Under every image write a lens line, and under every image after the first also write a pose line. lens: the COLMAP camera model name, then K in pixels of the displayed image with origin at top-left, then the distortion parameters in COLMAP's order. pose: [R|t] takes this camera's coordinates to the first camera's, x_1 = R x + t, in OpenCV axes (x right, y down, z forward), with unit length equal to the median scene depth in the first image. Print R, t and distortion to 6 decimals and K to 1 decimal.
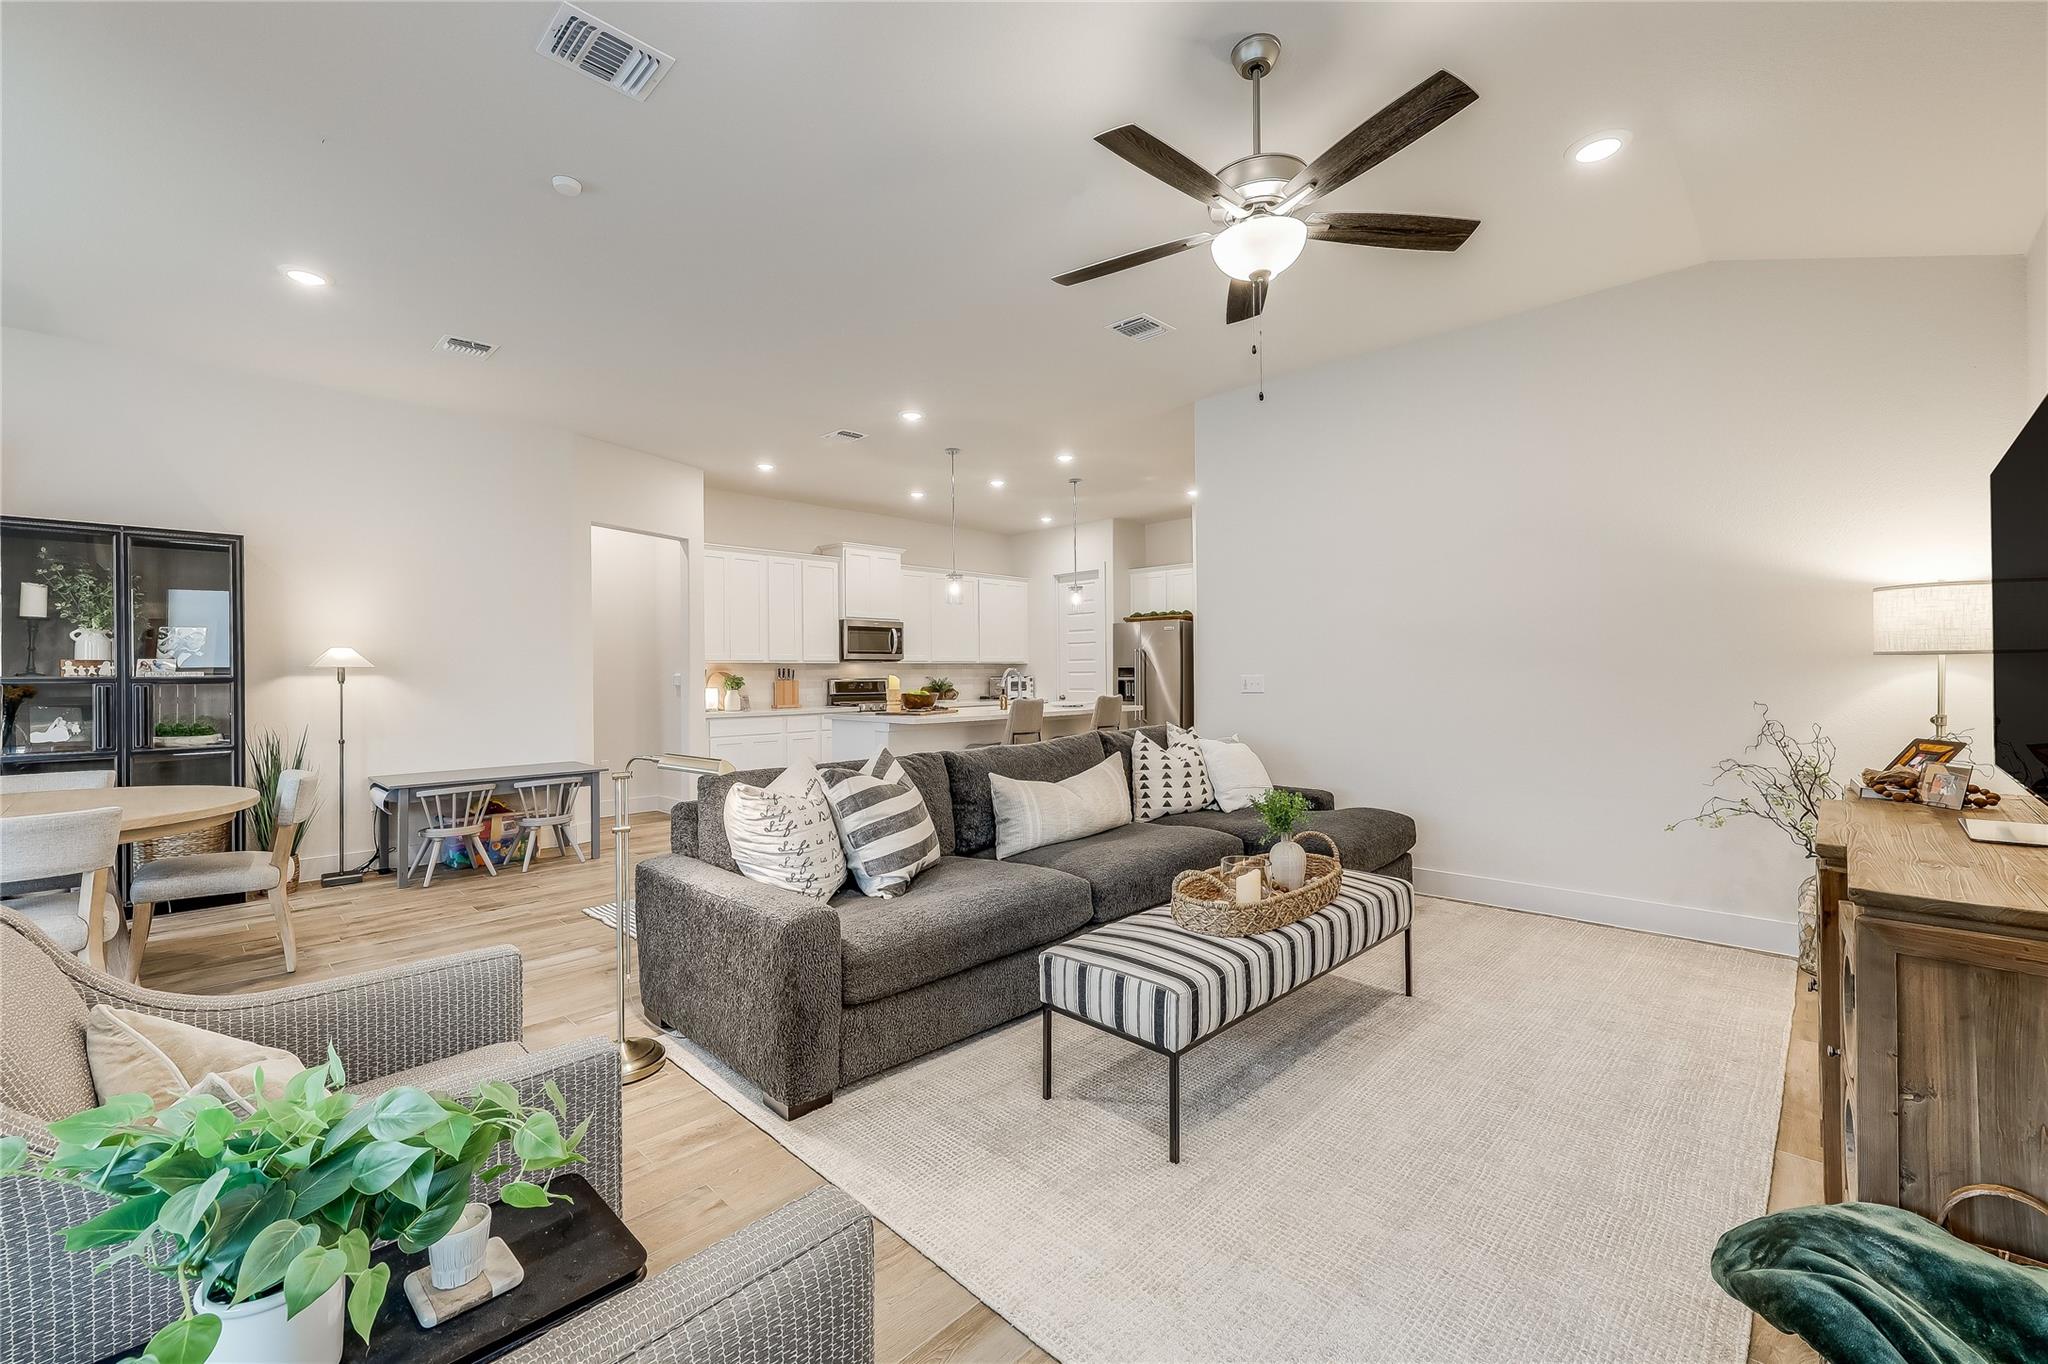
lens RADIAL K [[833.1, 0, 1024.0], [0, 833.1, 682.0], [0, 0, 1]] dist [0.002593, 0.000392]
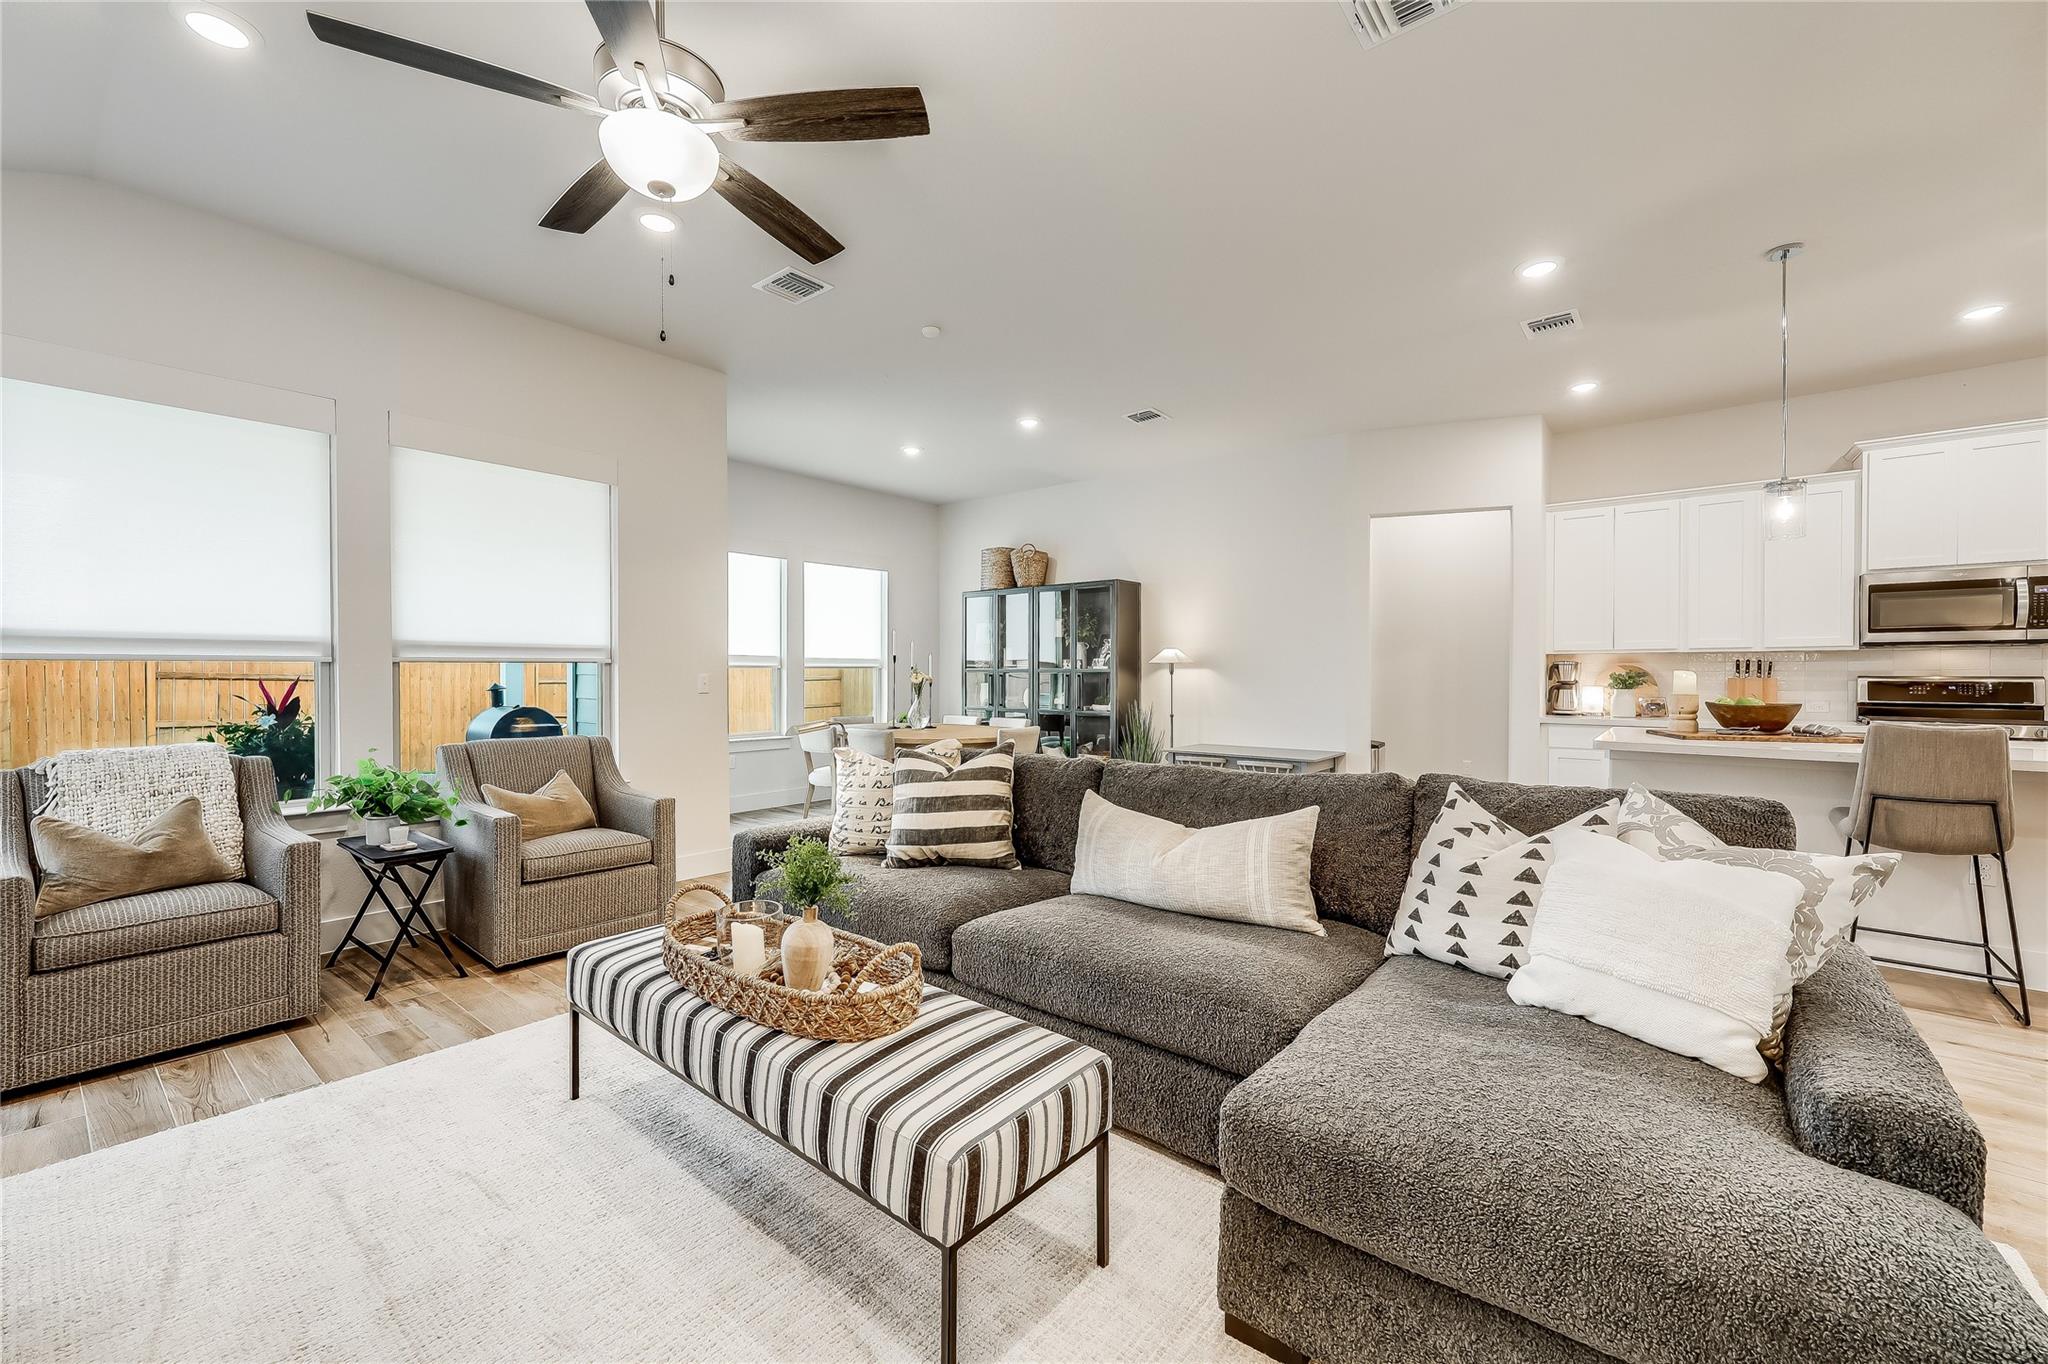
lens RADIAL K [[833.1, 0, 1024.0], [0, 833.1, 682.0], [0, 0, 1]] dist [0.002593, 0.000392]
pose [[0.073344, 0.016698, -0.997167, 0.325319], [-0.009589, 0.999825, 0.016037, -0.003719], [0.997261, 0.008385, 0.073492, 0.370734]]
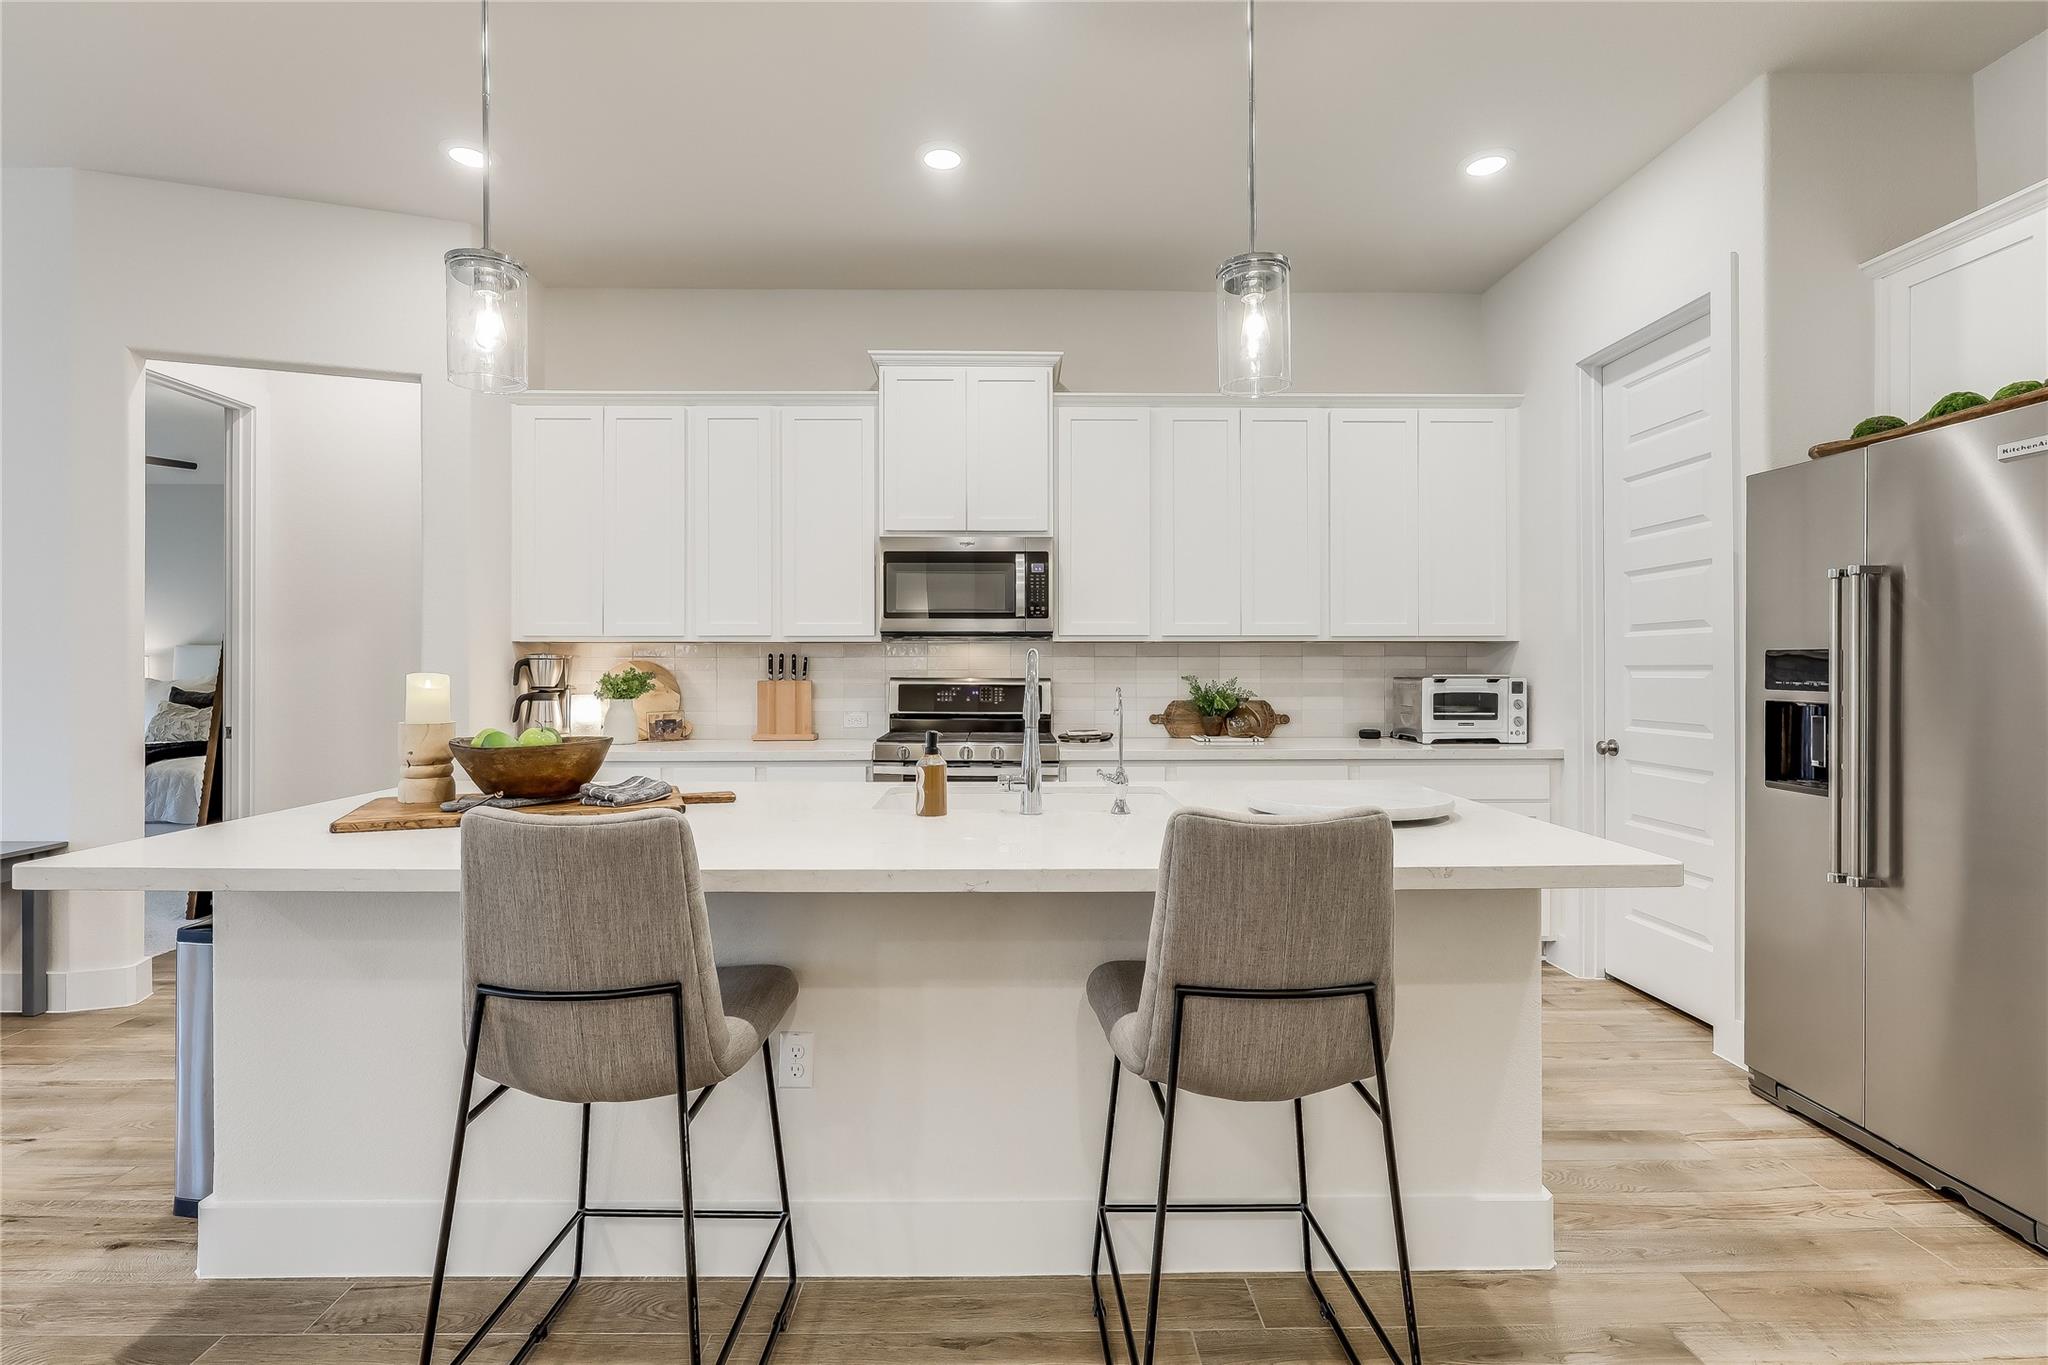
lens RADIAL K [[961.1, 0, 1024.0], [0, 961.1, 682.5], [0, 0, 1]] dist [0.002664, 0.000253]
pose [[0.698396, 0.020649, -0.715414, 0.182442], [-0.012832, 0.999784, 0.016331, -0.010889], [0.715597, -0.002225, 0.698510, 0.711291]]
